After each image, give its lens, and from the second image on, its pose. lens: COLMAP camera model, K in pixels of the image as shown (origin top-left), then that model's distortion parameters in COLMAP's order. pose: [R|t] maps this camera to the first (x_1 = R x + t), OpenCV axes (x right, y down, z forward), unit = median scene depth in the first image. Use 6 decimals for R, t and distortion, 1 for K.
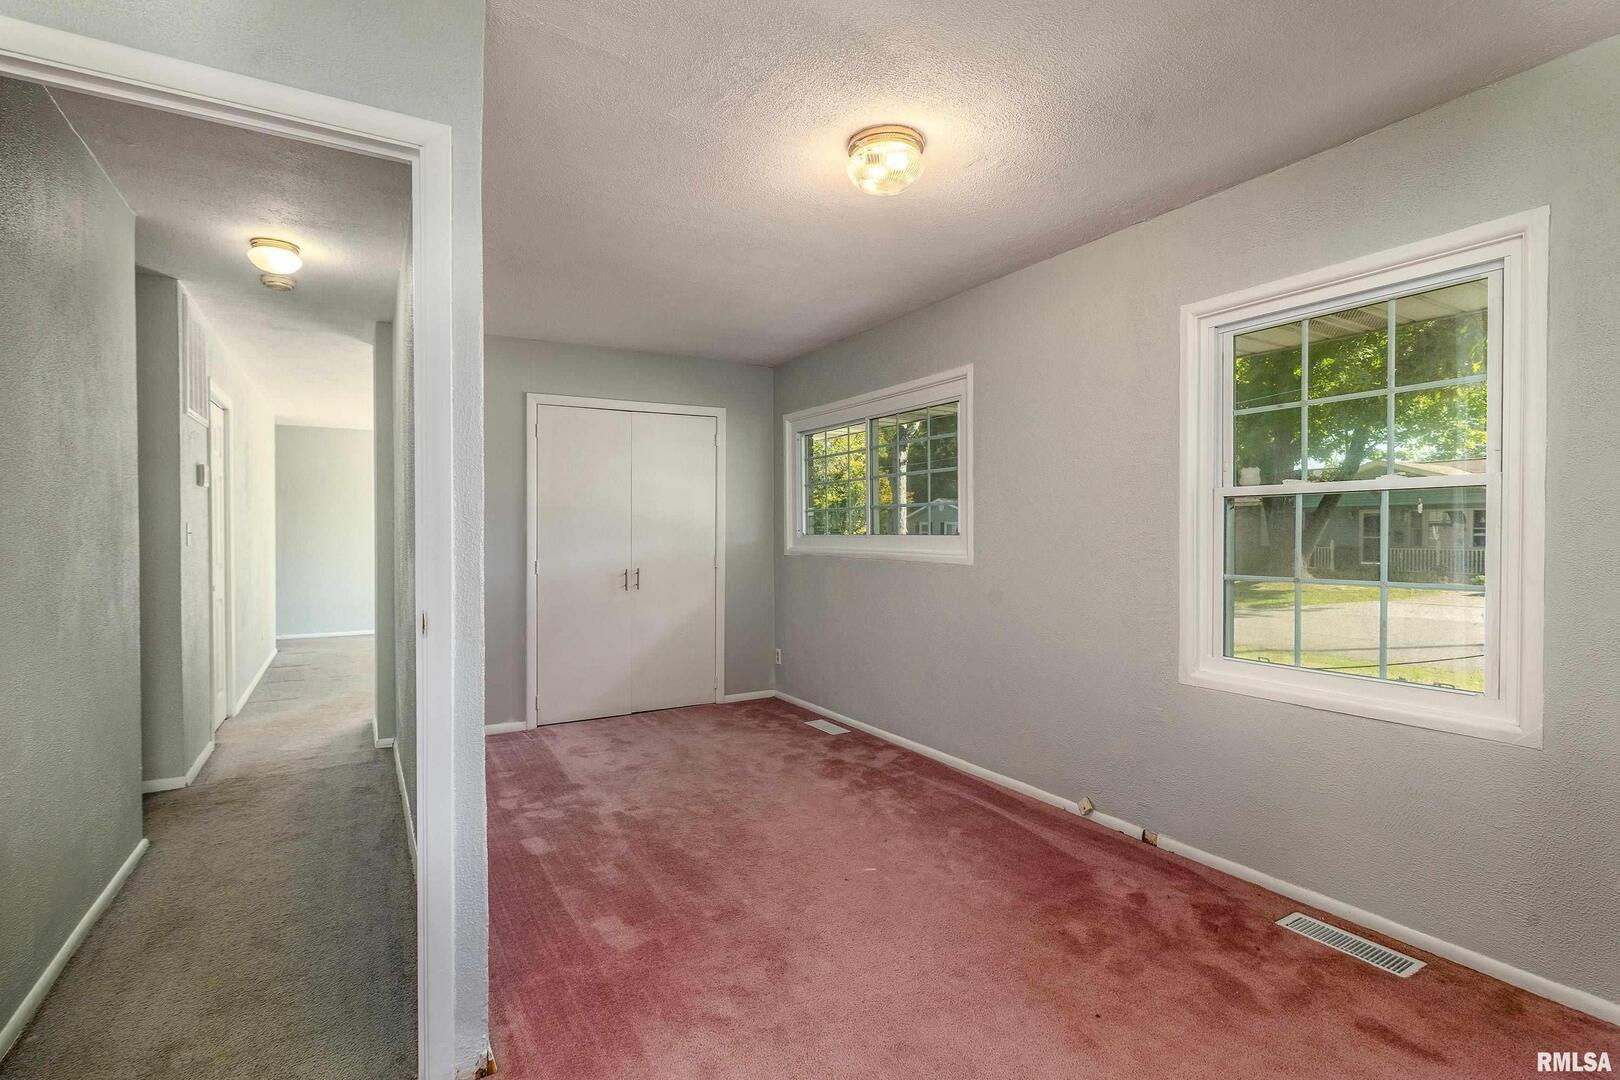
lens RADIAL K [[769.3, 0, 796.1], [0, 769.3, 527.9], [0, 0, 1]] dist [-0.000512, 0.000098]
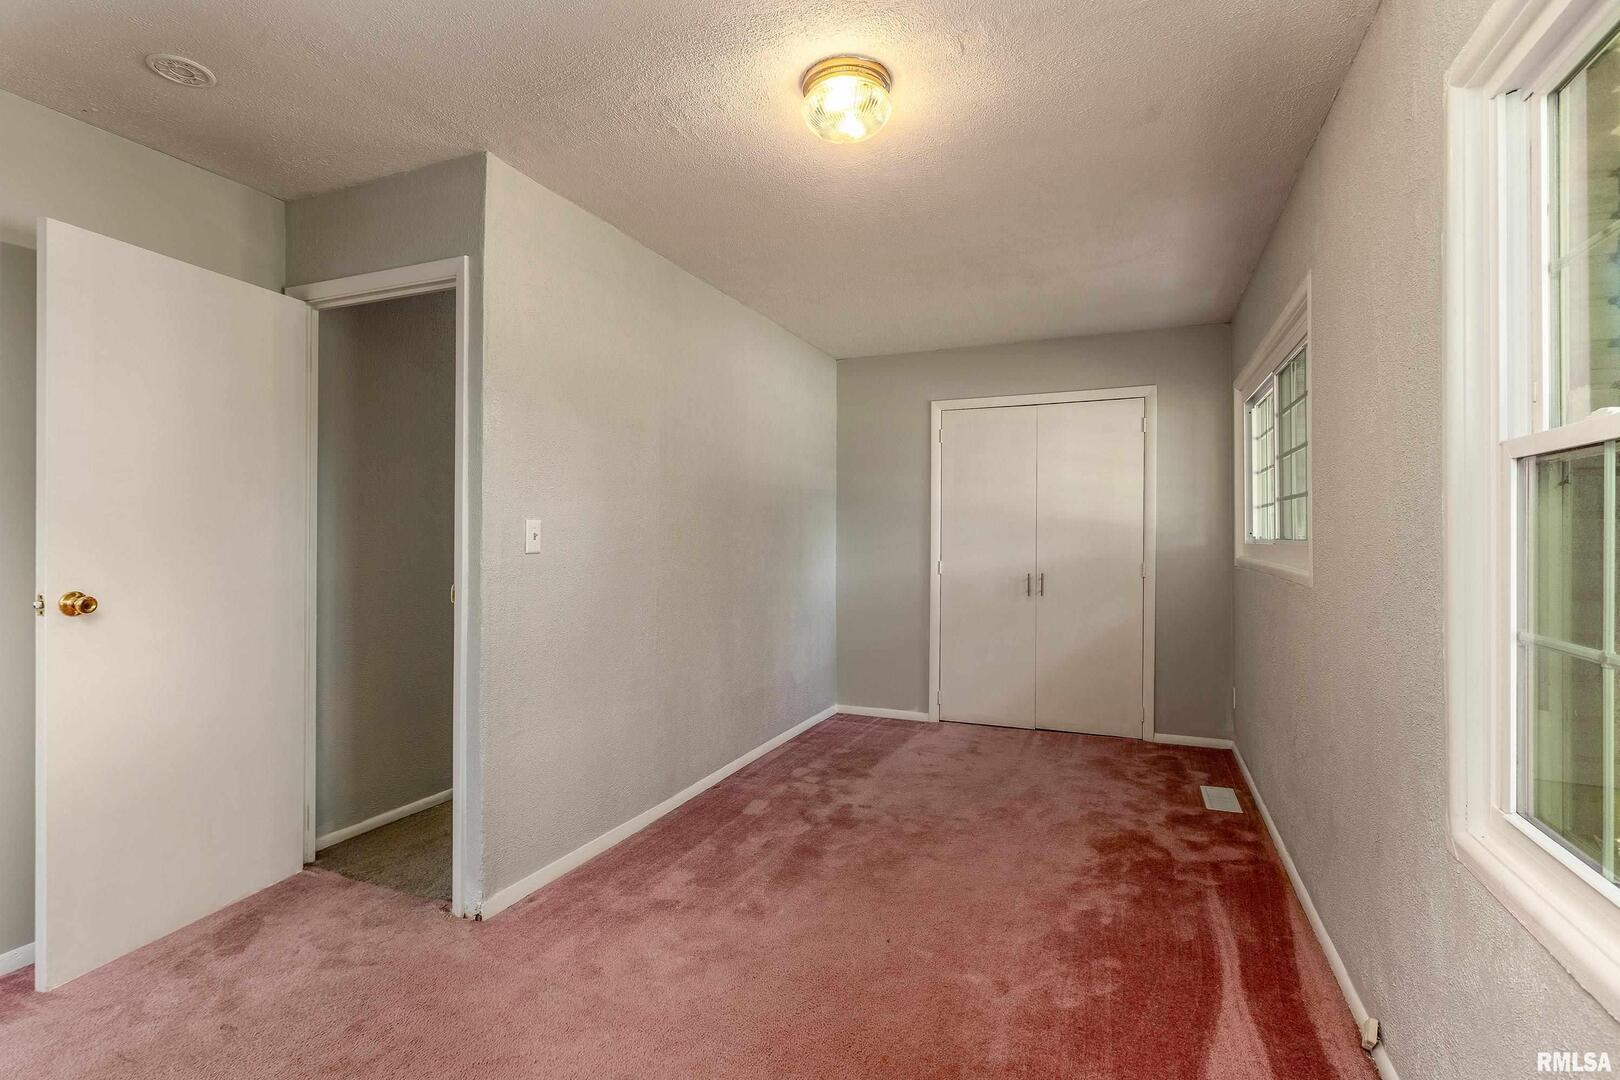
lens RADIAL K [[769.3, 0, 796.1], [0, 769.3, 527.9], [0, 0, 1]] dist [-0.000512, 0.000098]
pose [[0.594142, -0.001033, -0.804359, 0.456916], [0.000565, 0.999999, -0.000867, -0.002119], [0.804360, 0.000061, 0.594142, 0.267518]]
